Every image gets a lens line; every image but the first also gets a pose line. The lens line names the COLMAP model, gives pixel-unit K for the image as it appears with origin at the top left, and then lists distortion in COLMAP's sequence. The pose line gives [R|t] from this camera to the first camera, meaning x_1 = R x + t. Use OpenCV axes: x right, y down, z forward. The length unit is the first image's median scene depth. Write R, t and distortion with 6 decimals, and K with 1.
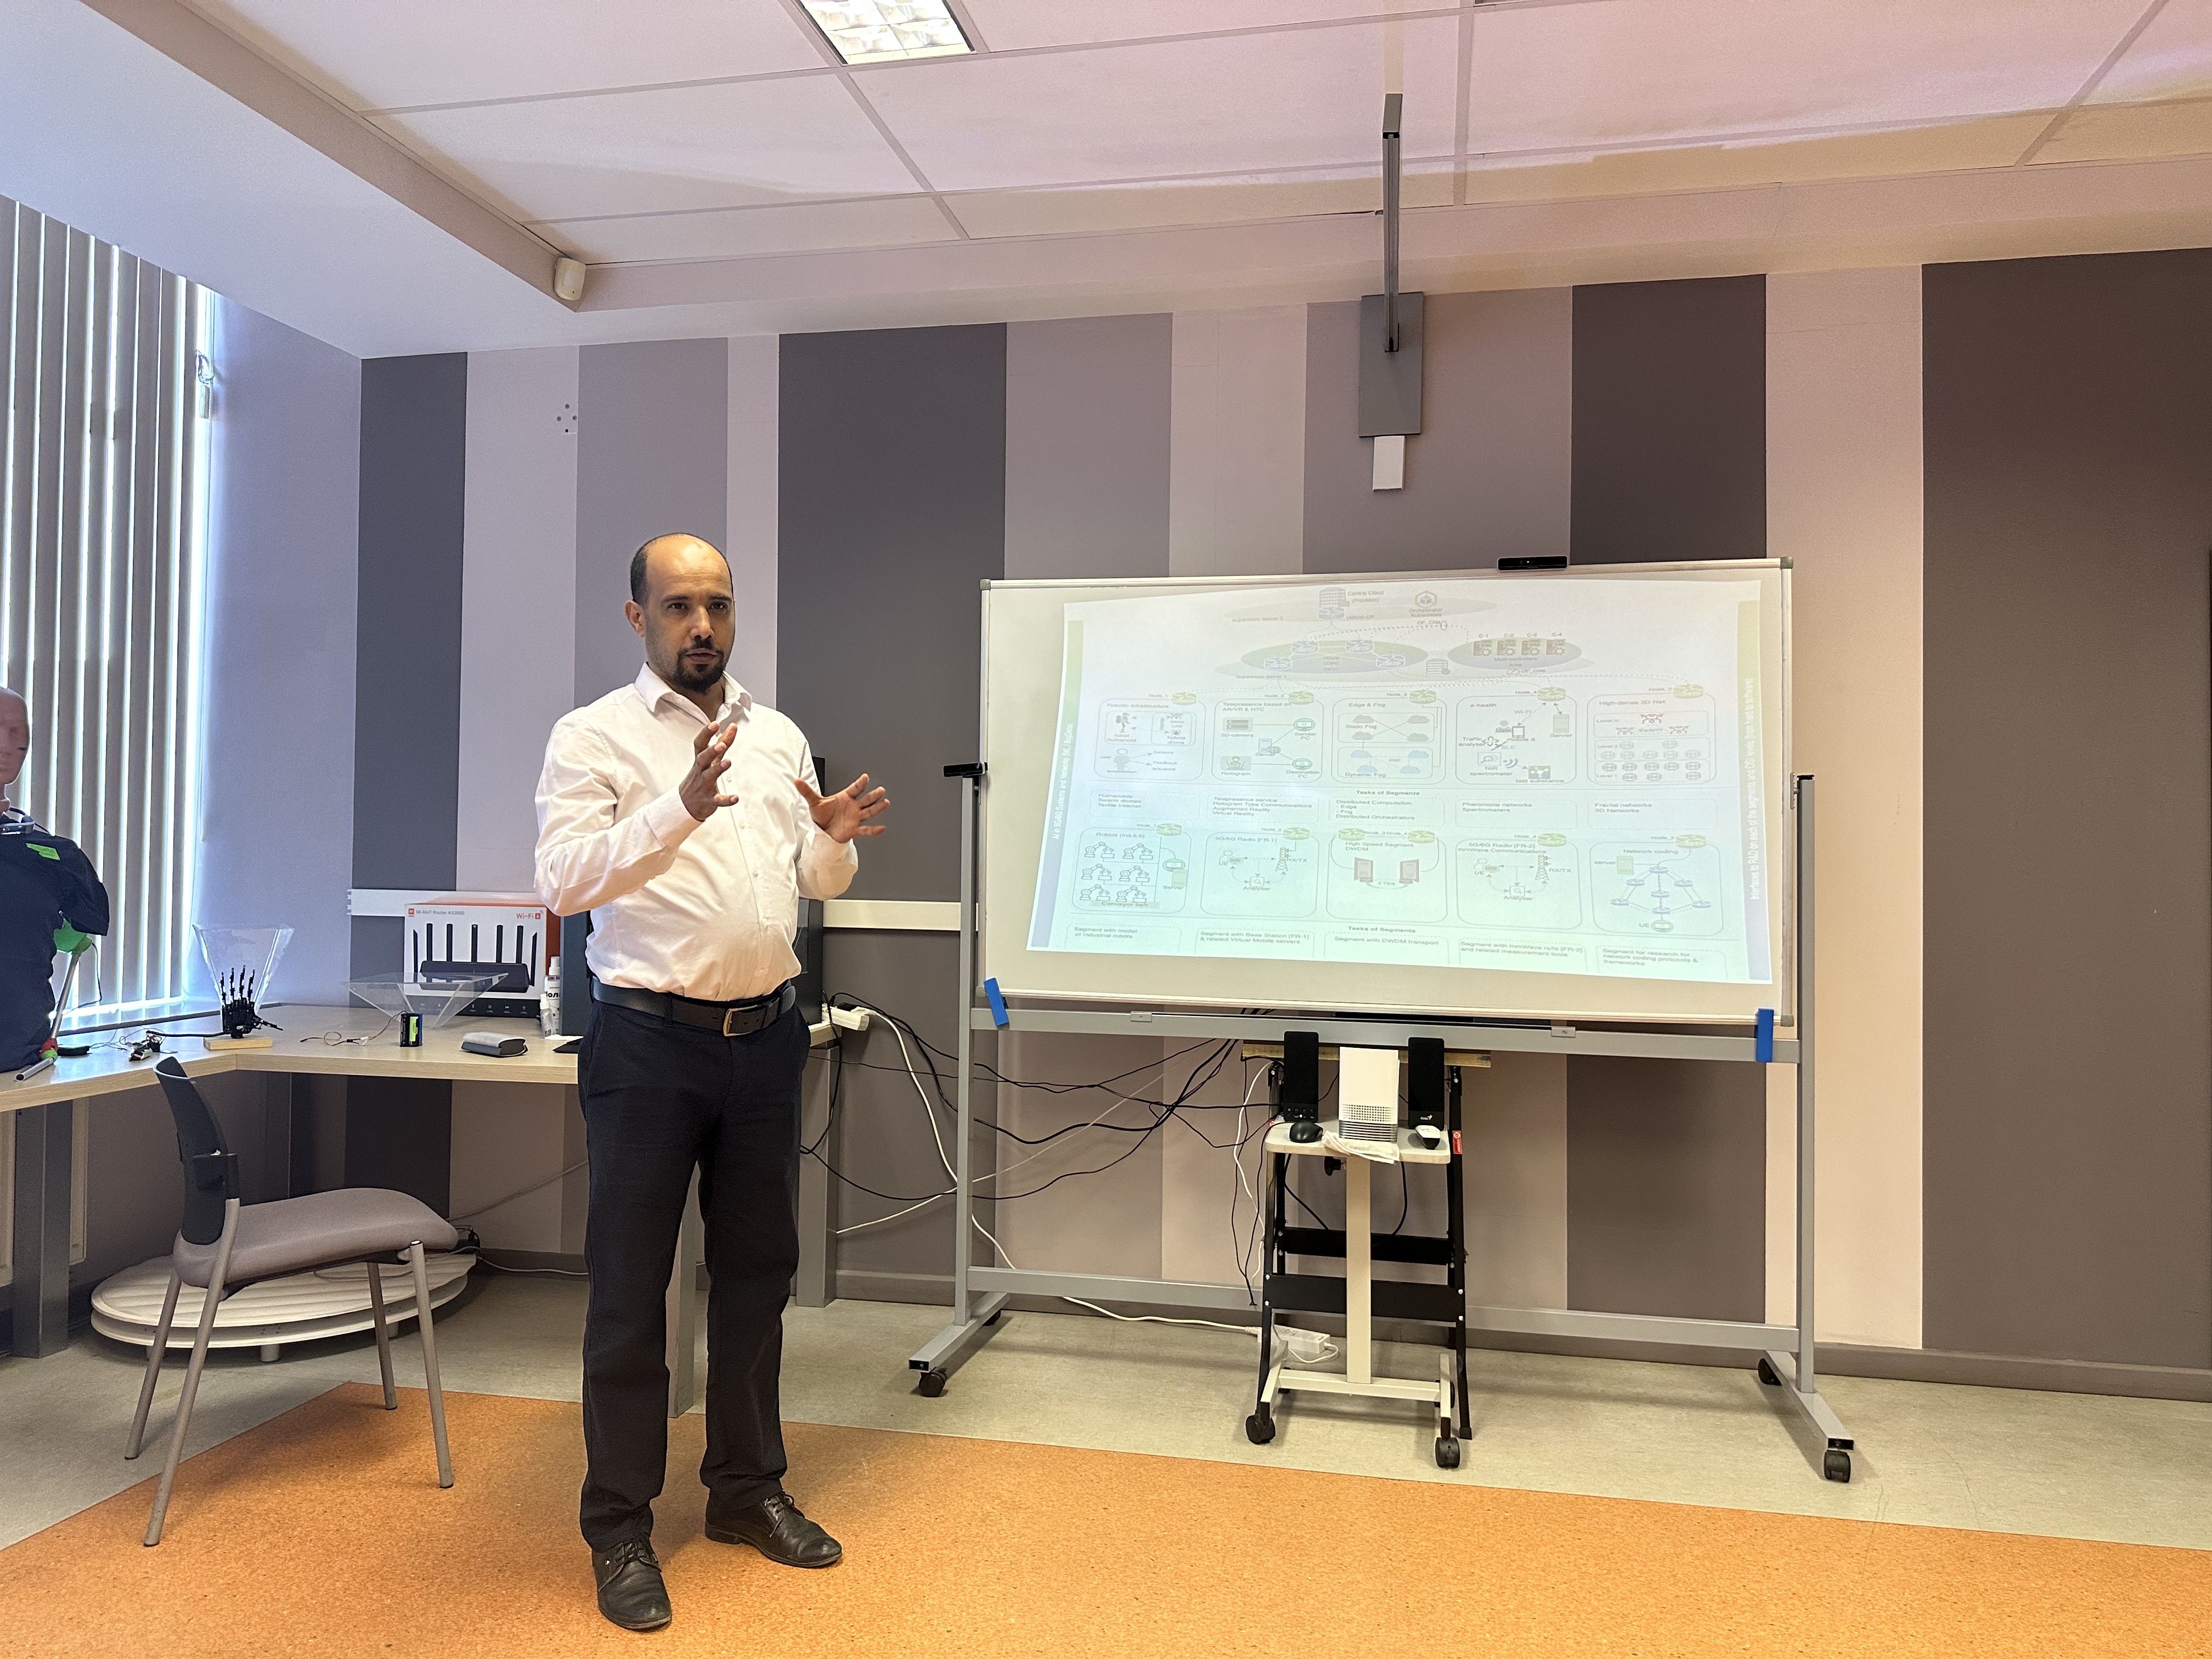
lens RADIAL K [[1566.1, 0, 1103.9], [0, 1566.1, 818.8], [0, 0, 1]] dist [0.024413, -0.026995]
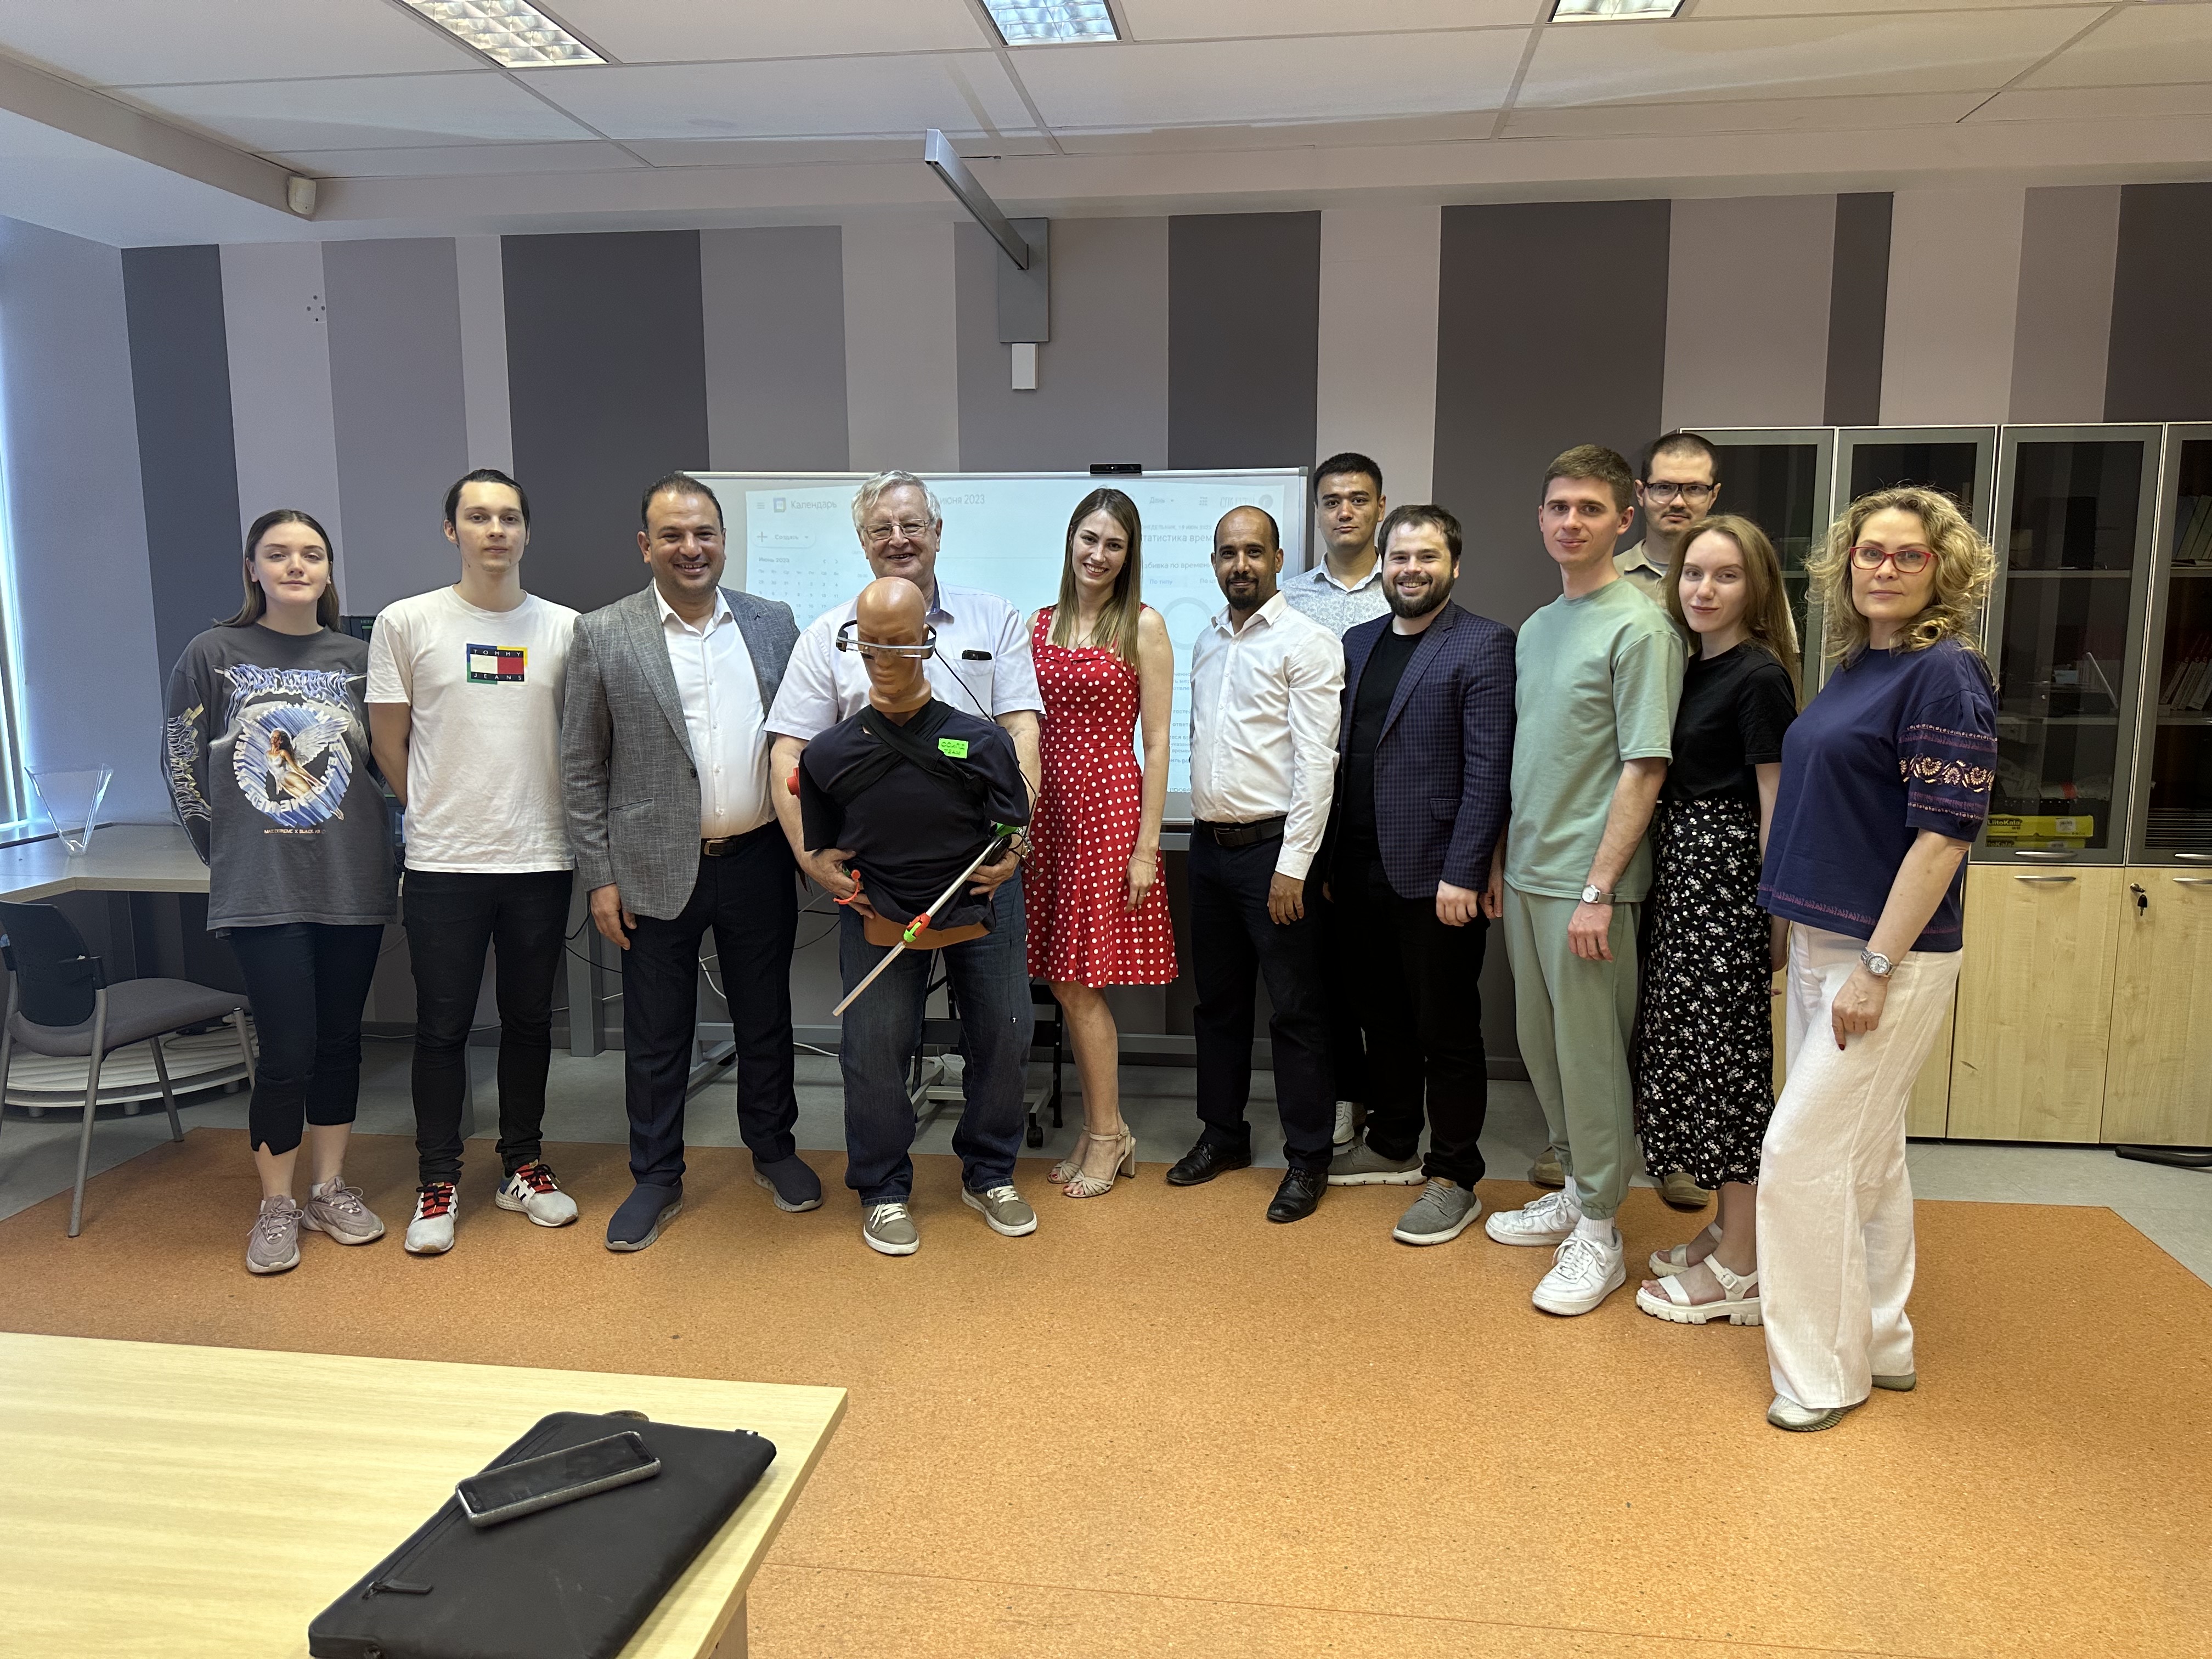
lens RADIAL K [[1566.1, 0, 1110.2], [0, 1566.1, 832.5], [0, 0, 1]] dist [0.024413, -0.026995]
pose [[0.996880, -0.027027, 0.074165, 0.144758], [0.013648, 0.984422, 0.175293, -0.081413], [-0.077747, -0.173734, 0.981719, -0.239545]]
